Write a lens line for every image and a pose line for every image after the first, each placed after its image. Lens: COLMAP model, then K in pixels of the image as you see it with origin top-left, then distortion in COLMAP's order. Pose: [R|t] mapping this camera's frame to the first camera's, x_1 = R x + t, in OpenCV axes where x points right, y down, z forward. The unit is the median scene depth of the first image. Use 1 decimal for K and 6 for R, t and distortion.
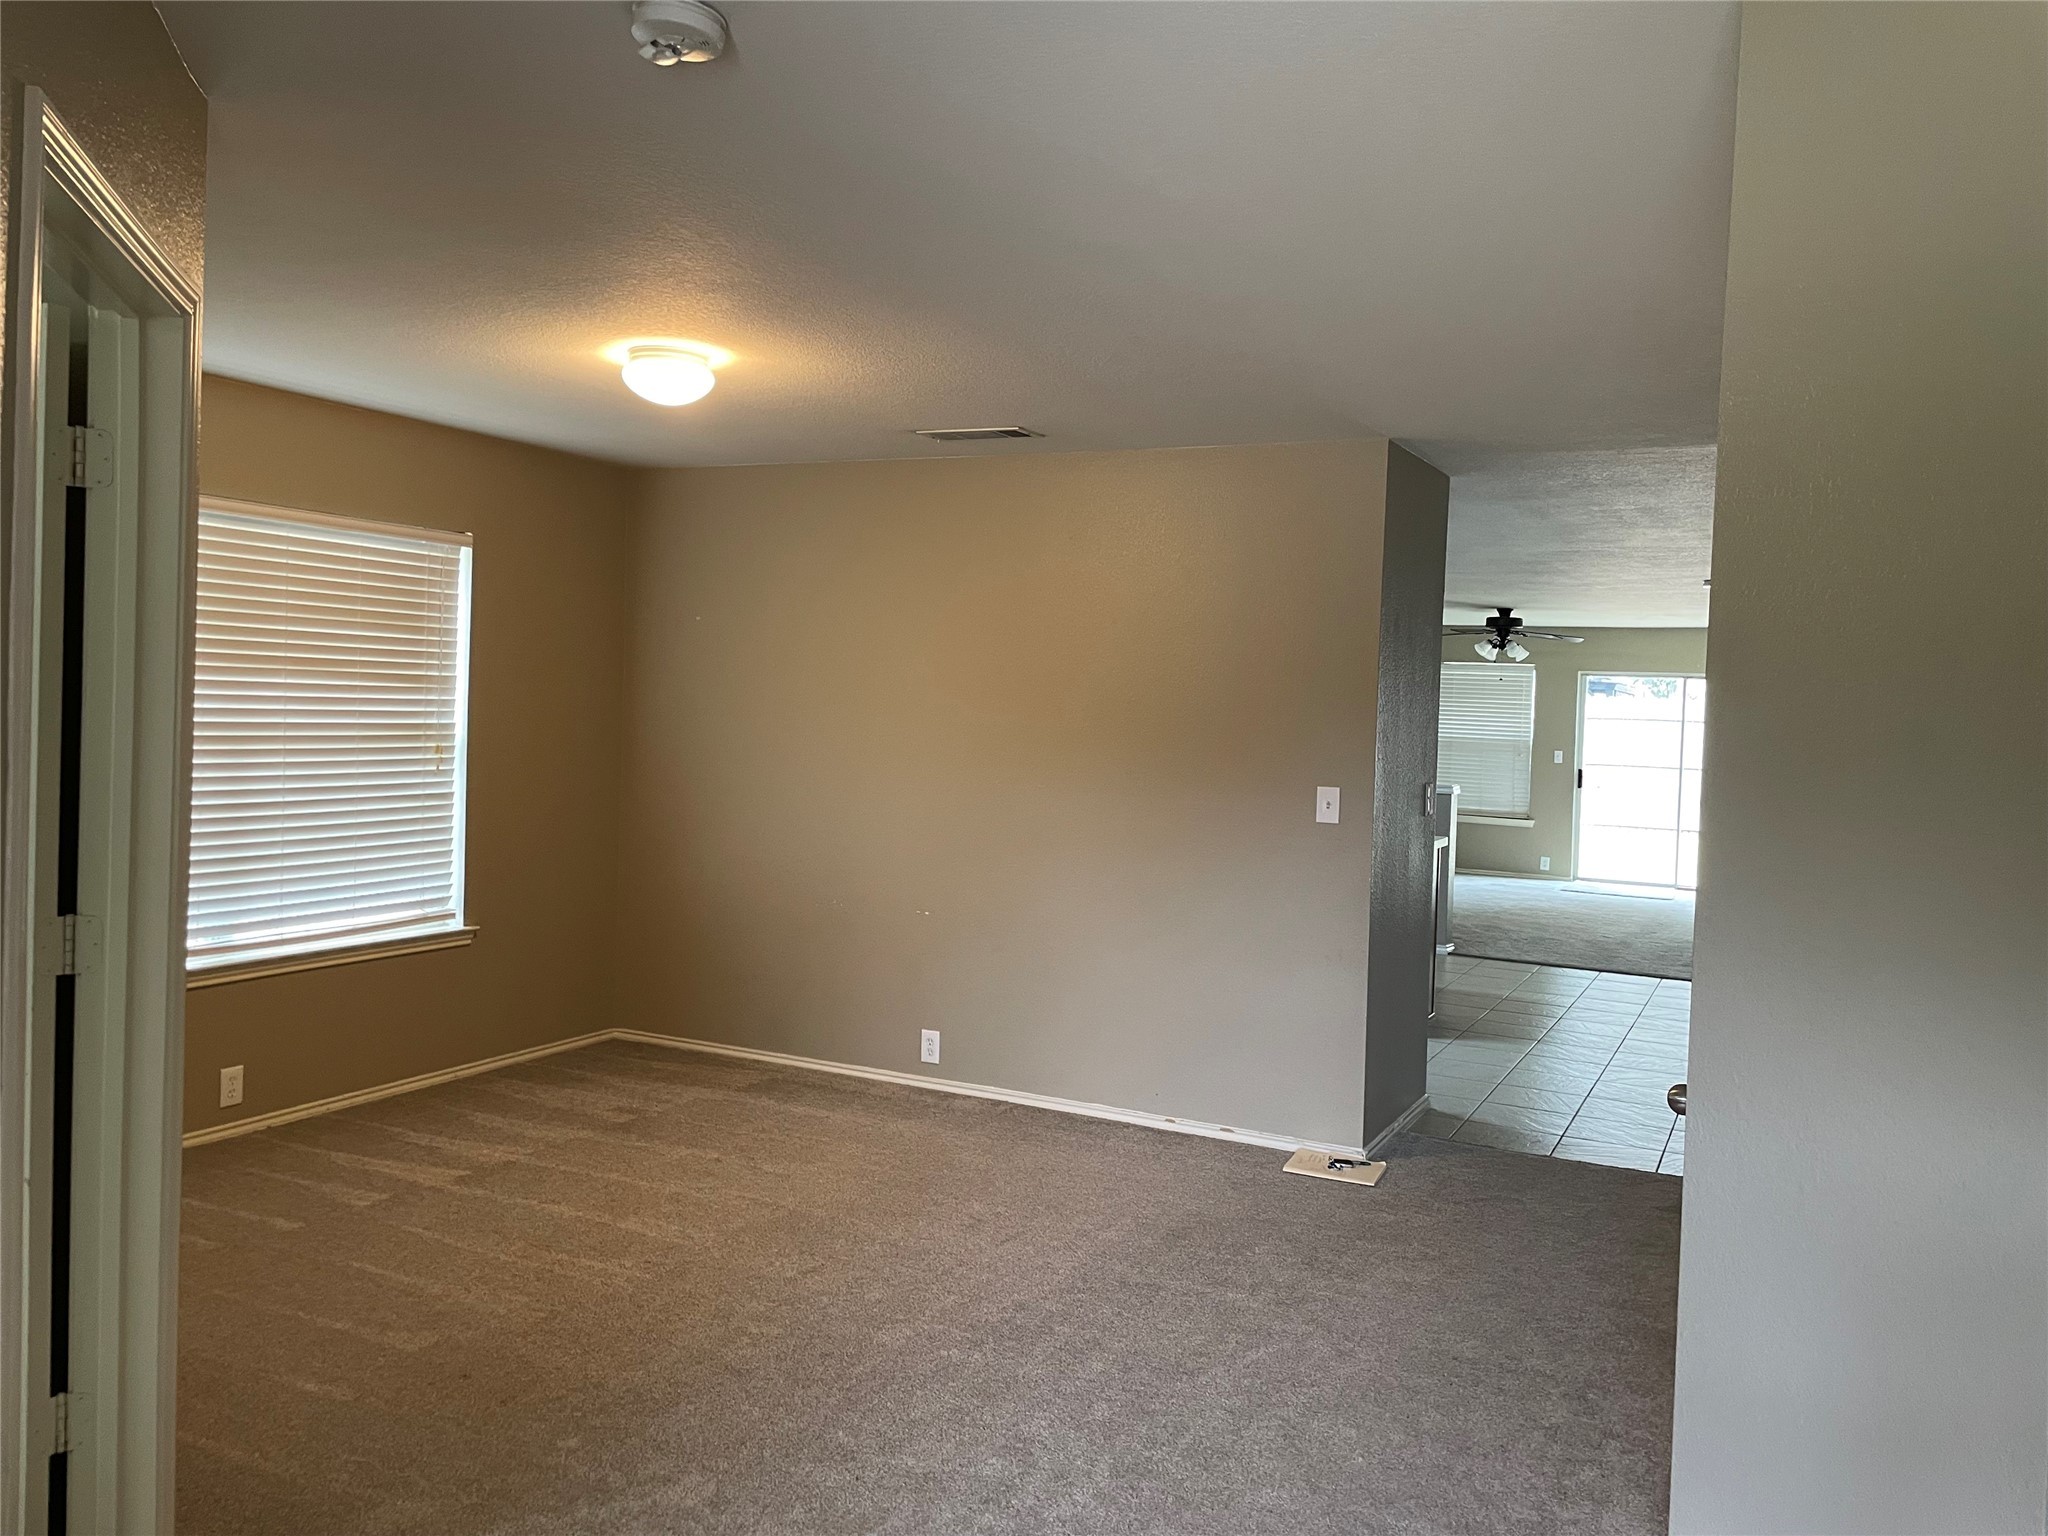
lens RADIAL K [[1563.0, 0, 1035.7], [0, 1563.0, 755.7], [0, 0, 1]] dist [0.078576, -0.103362]
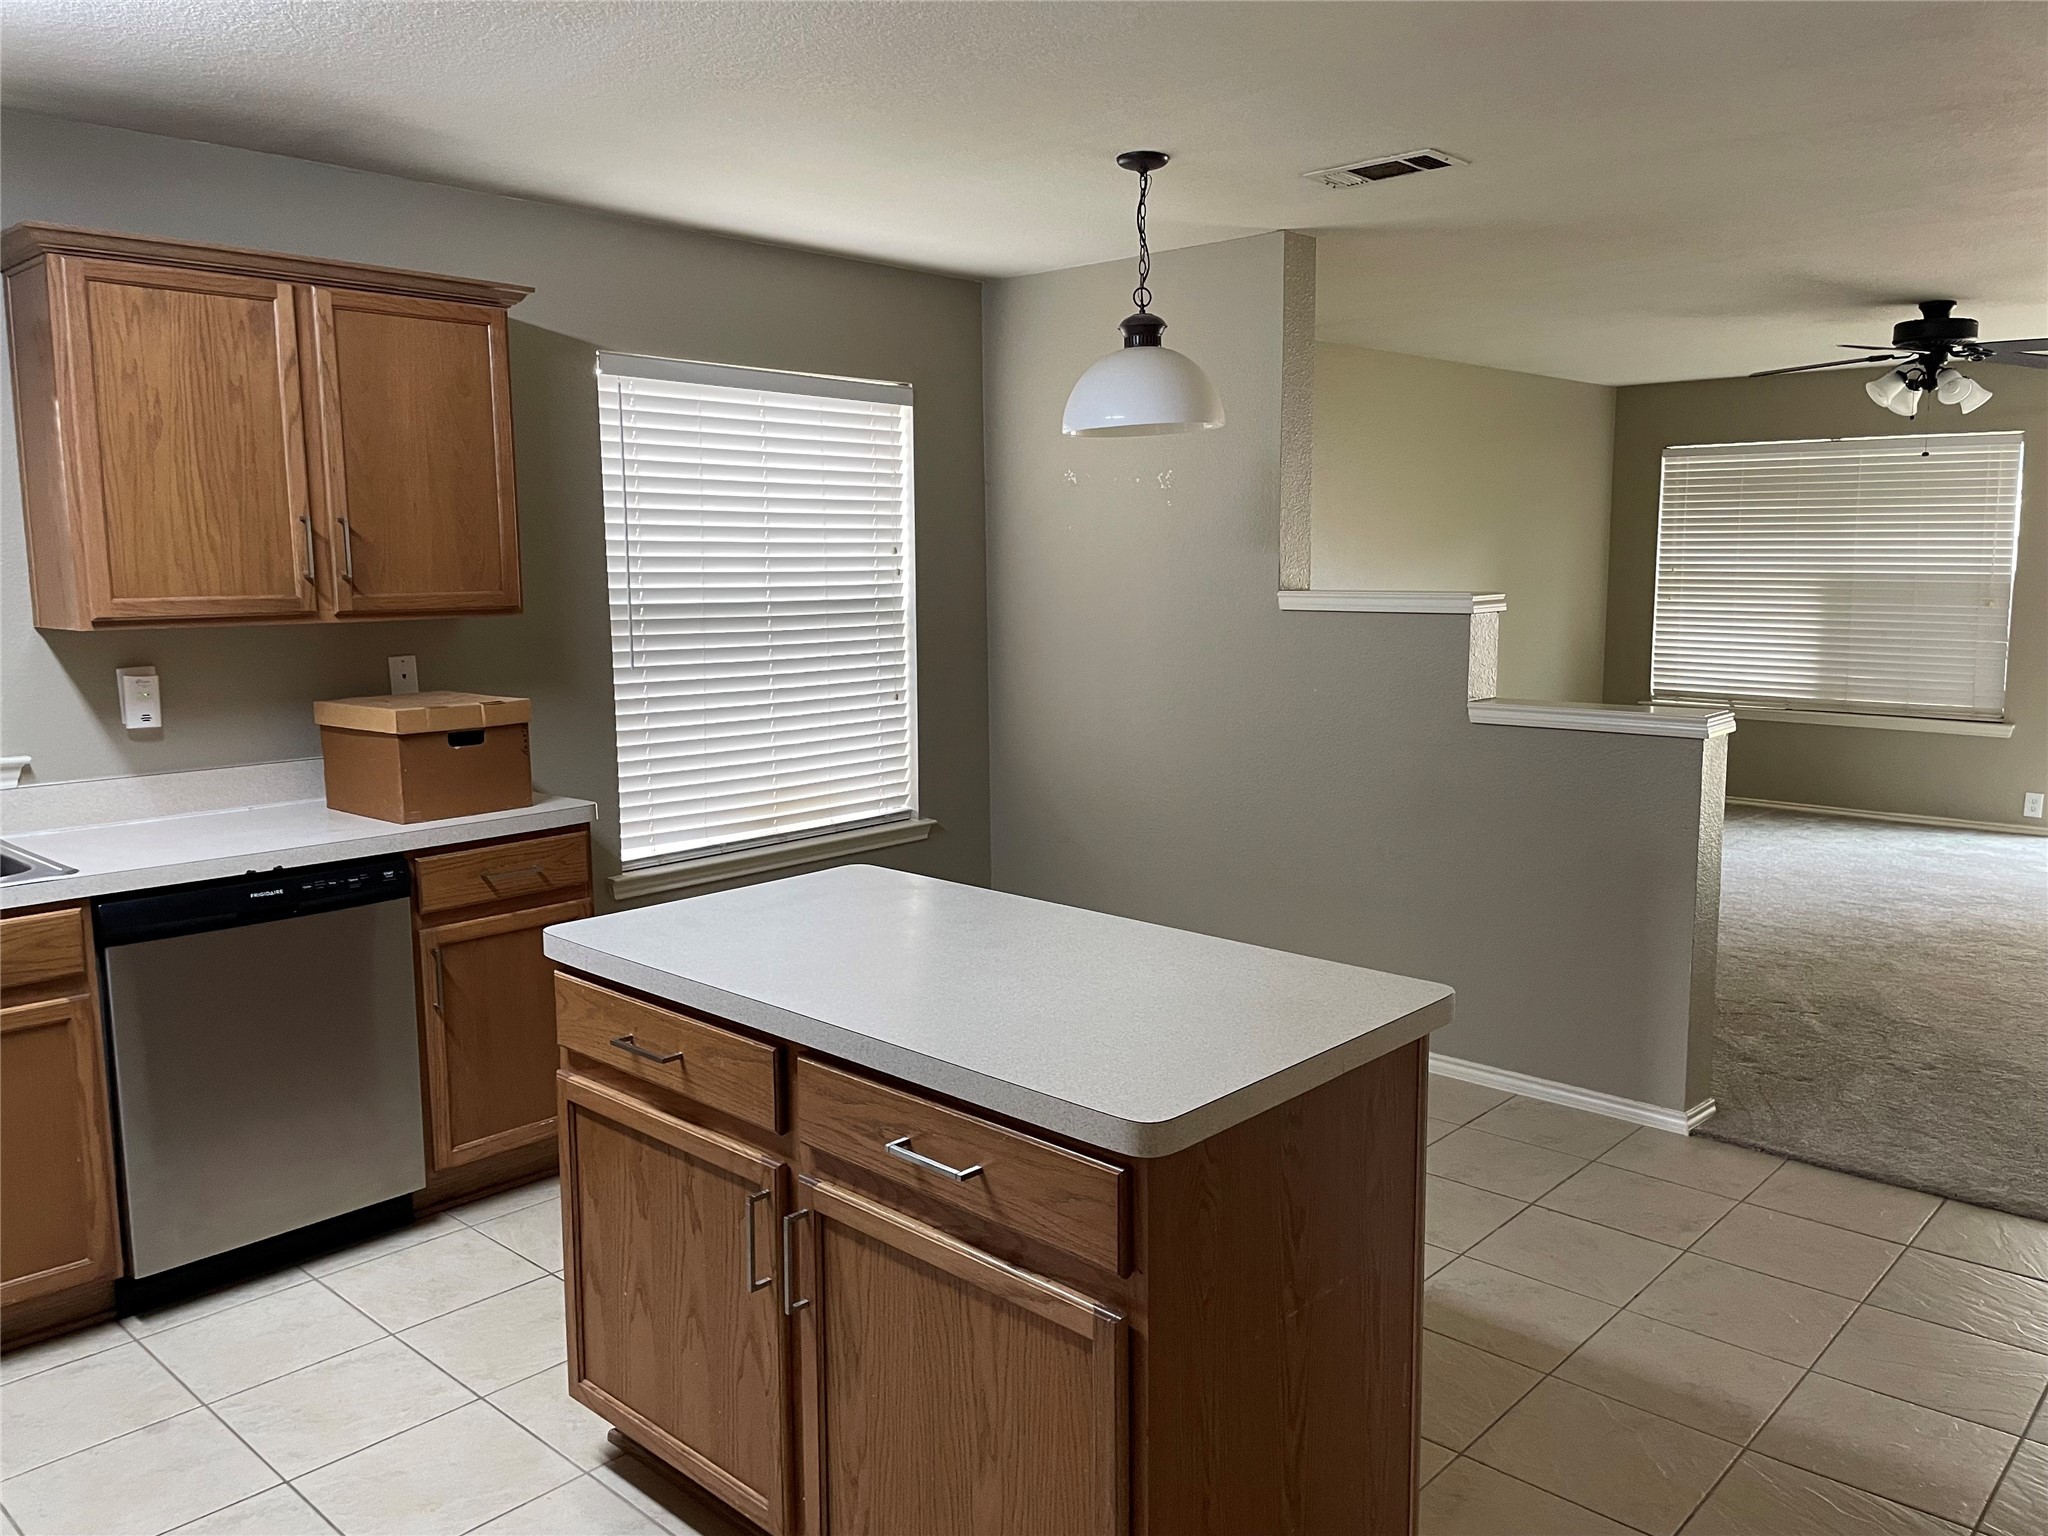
lens RADIAL K [[1563.0, 0, 992.1], [0, 1563.0, 760.9], [0, 0, 1]] dist [0.078576, -0.103362]
pose [[0.957366, -0.000078, -0.288879, 0.139979], [0.029260, 0.994883, 0.096700, -0.009275], [0.287393, -0.101030, 0.952469, 0.385353]]
